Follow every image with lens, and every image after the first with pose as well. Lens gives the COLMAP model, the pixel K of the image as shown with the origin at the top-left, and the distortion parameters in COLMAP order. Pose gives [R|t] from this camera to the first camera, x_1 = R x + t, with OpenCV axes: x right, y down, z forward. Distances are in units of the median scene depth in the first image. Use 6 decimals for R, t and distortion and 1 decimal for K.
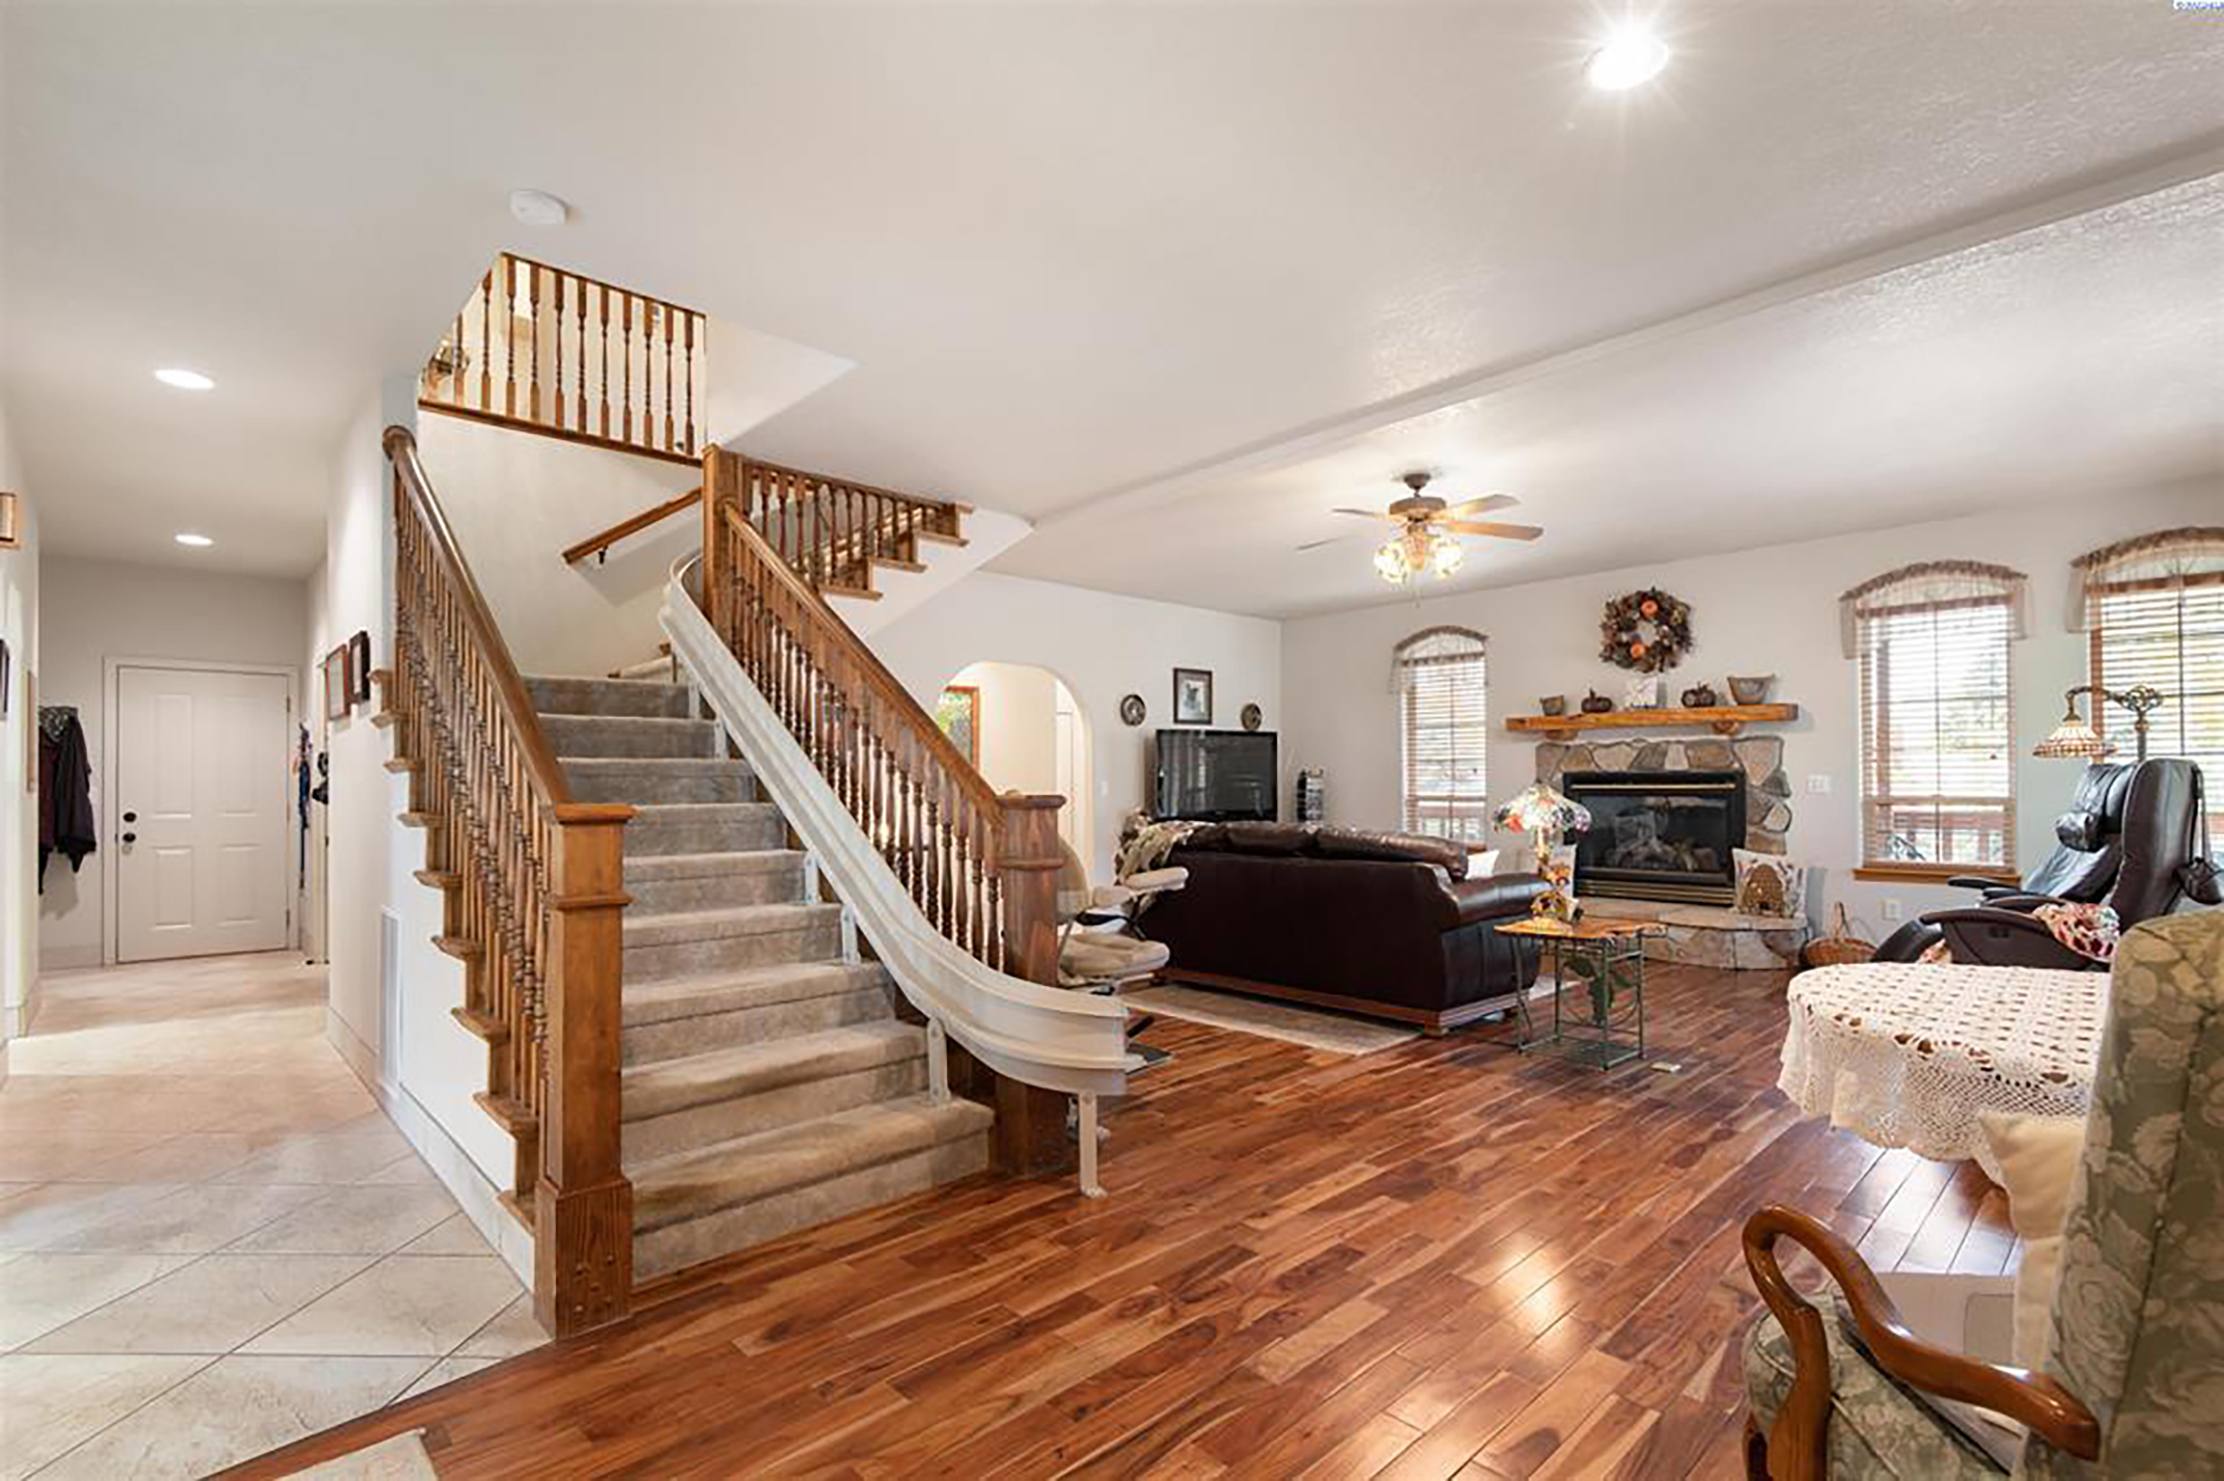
lens RADIAL K [[1025.7, 0, 1095.9], [0, 1025.7, 777.9], [0, 0, 1]] dist [0.003583, -0.000583]
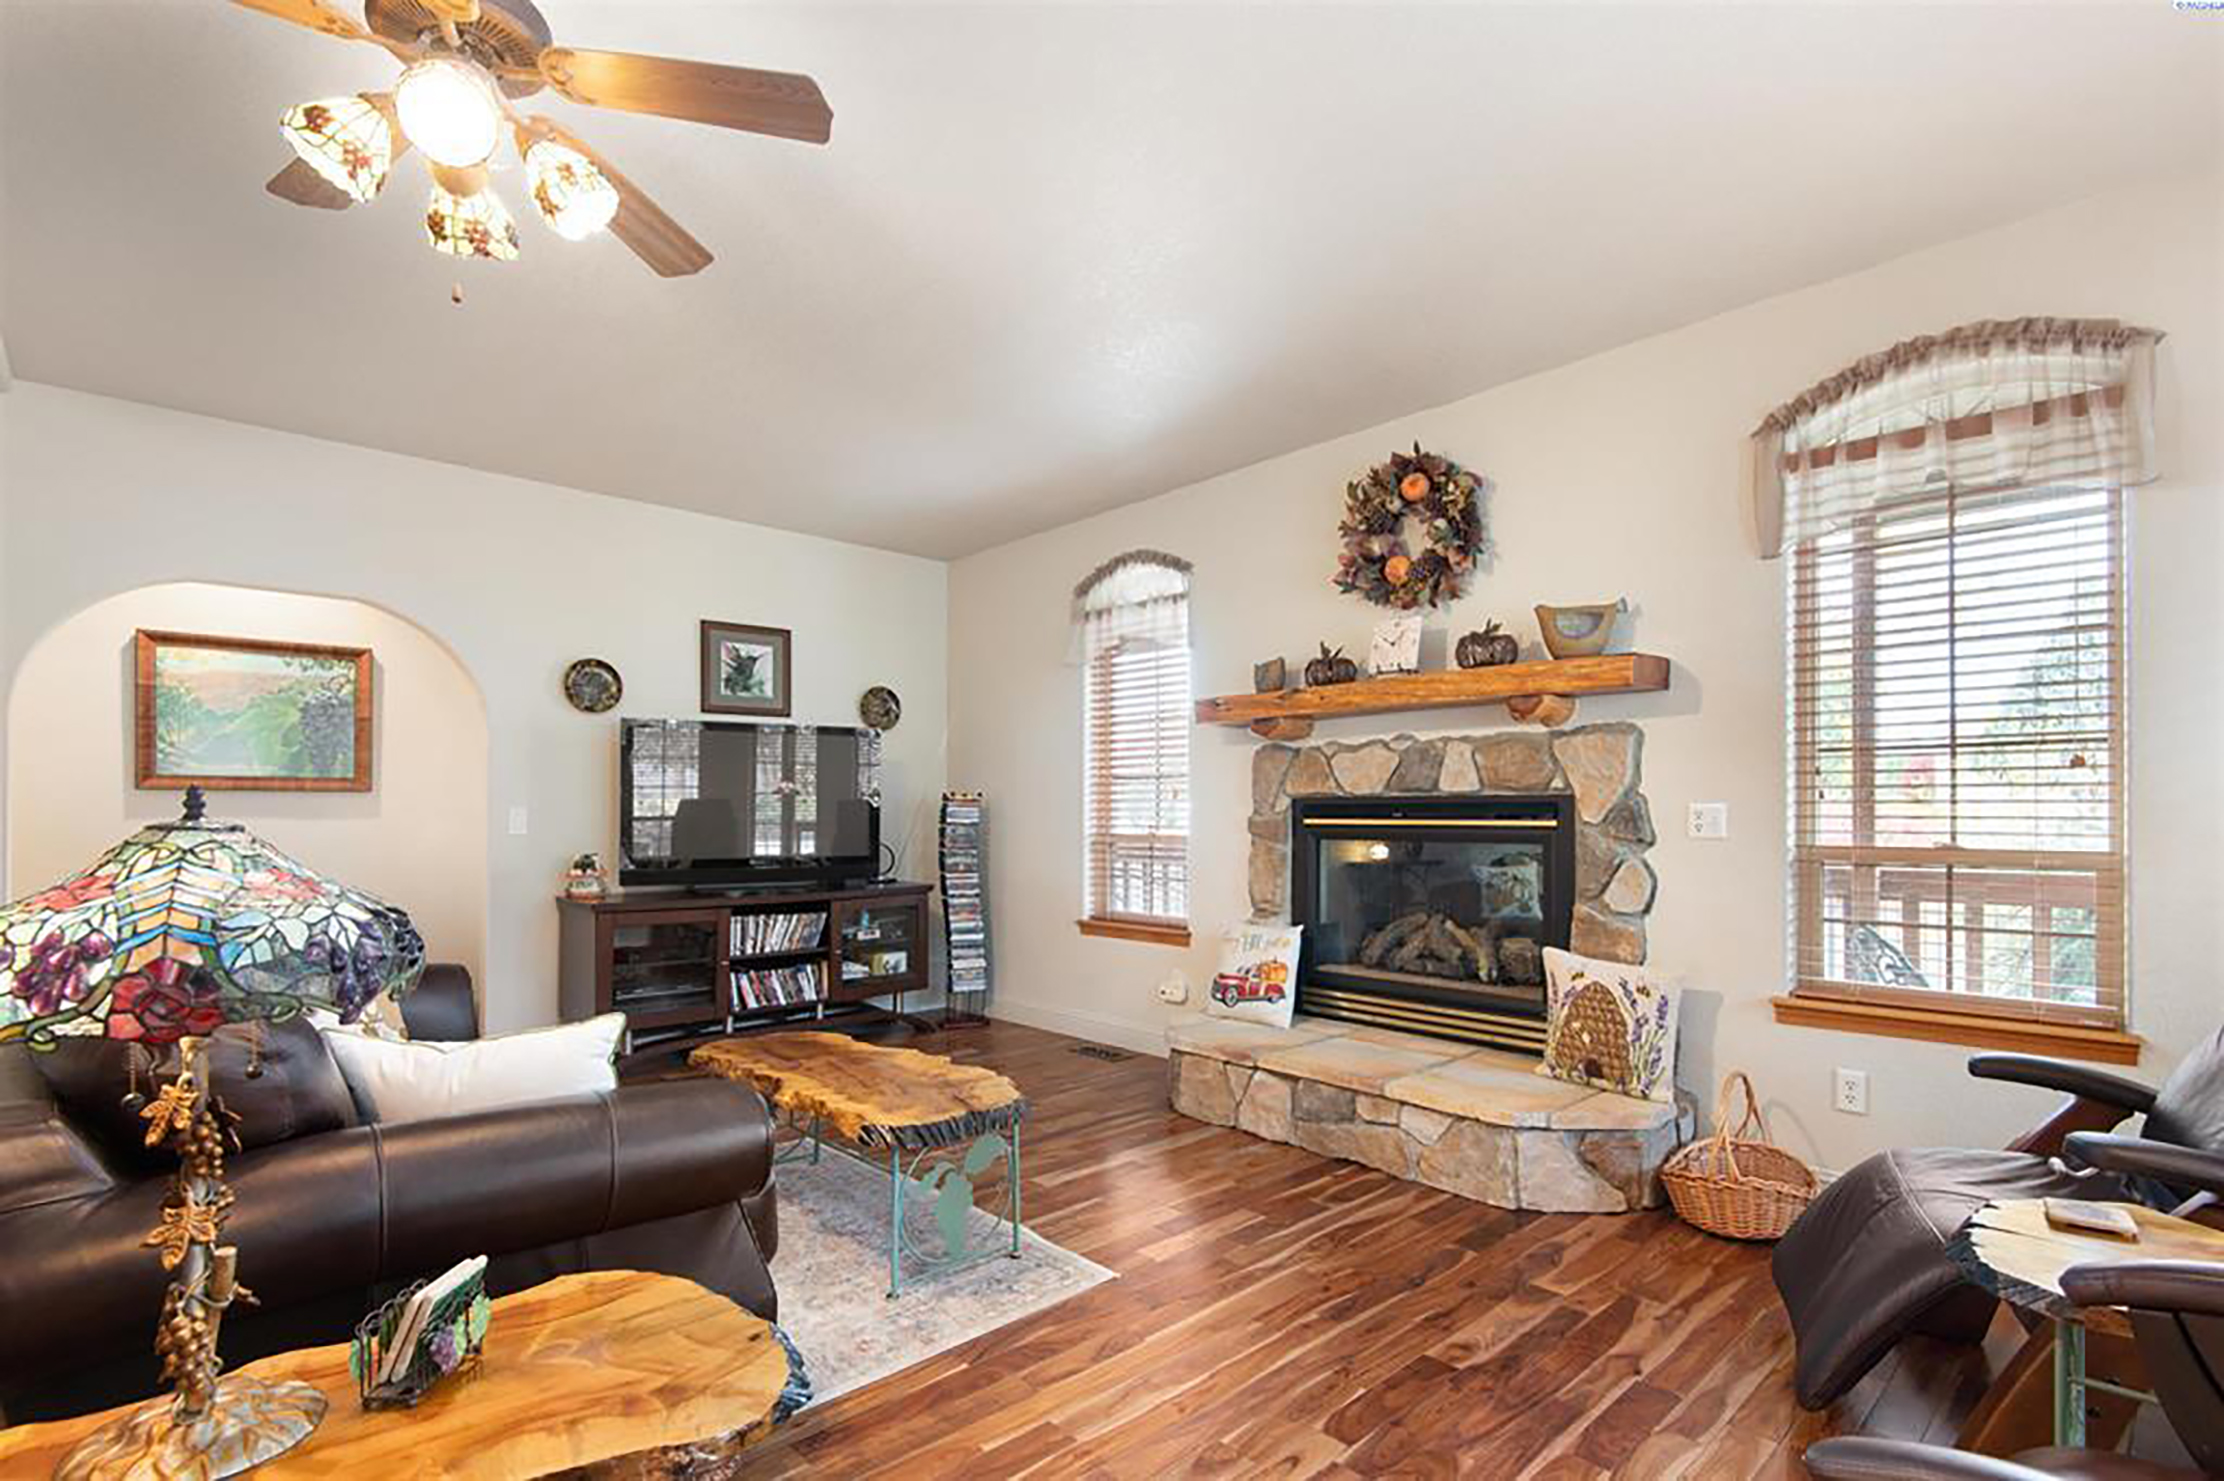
lens RADIAL K [[1025.7, 0, 1120.7], [0, 1025.7, 809.2], [0, 0, 1]] dist [0.003583, -0.000583]
pose [[0.999927, 0.007566, -0.009466, 0.399796], [-0.007554, 0.999971, 0.001249, 0.002080], [0.009475, -0.001177, 0.999954, 0.474894]]
